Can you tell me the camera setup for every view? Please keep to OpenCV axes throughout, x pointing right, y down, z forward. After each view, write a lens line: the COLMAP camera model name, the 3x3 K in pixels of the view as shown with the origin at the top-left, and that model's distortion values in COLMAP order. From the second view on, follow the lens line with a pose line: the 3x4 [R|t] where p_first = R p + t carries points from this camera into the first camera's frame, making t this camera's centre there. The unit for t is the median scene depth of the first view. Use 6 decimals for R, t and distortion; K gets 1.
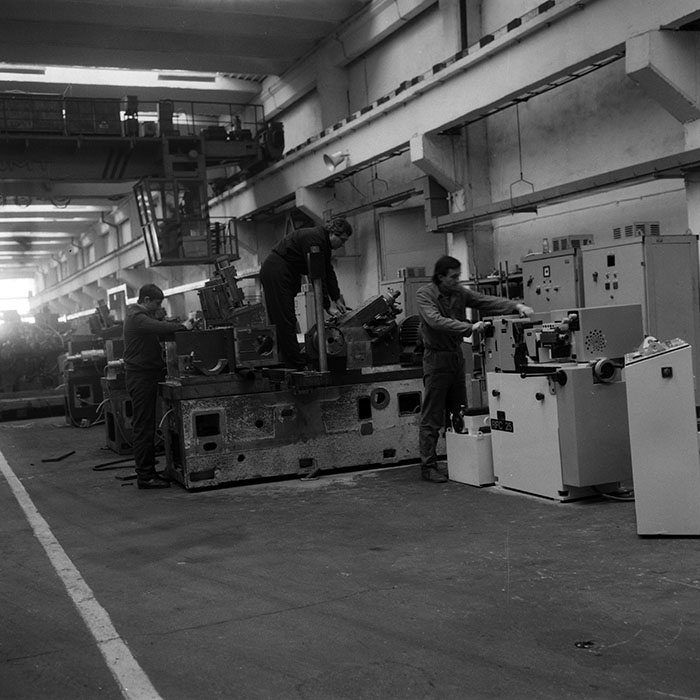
lens RADIAL K [[974.8, 0, 350.7], [0, 974.8, 346.5], [0, 0, 1]] dist [0.037067, 0.000000]
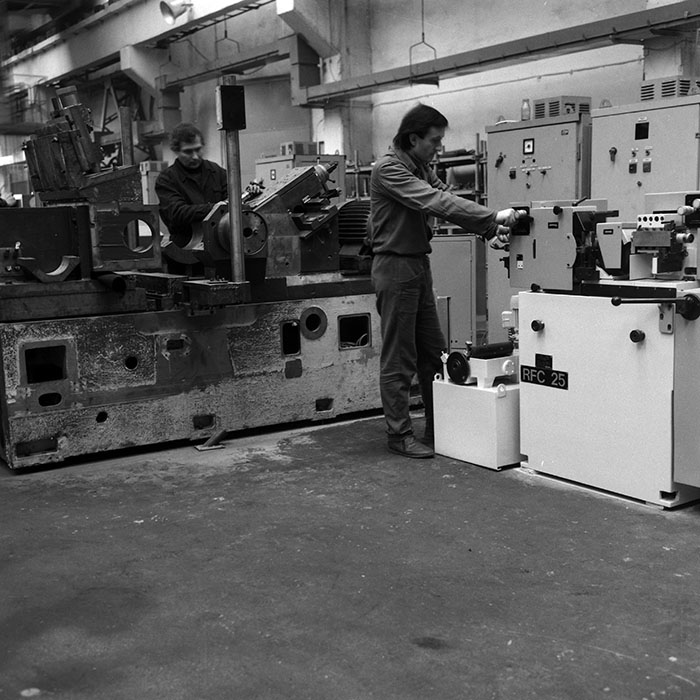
lens RADIAL K [[974.8, 0, 350.3], [0, 974.8, 357.2], [0, 0, 1]] dist [0.037067, 0.000000]
pose [[0.979885, 0.009606, 0.199332, -0.079072], [-0.032073, 0.993437, 0.109795, 0.002776], [-0.196969, -0.113980, 0.973762, 0.354014]]
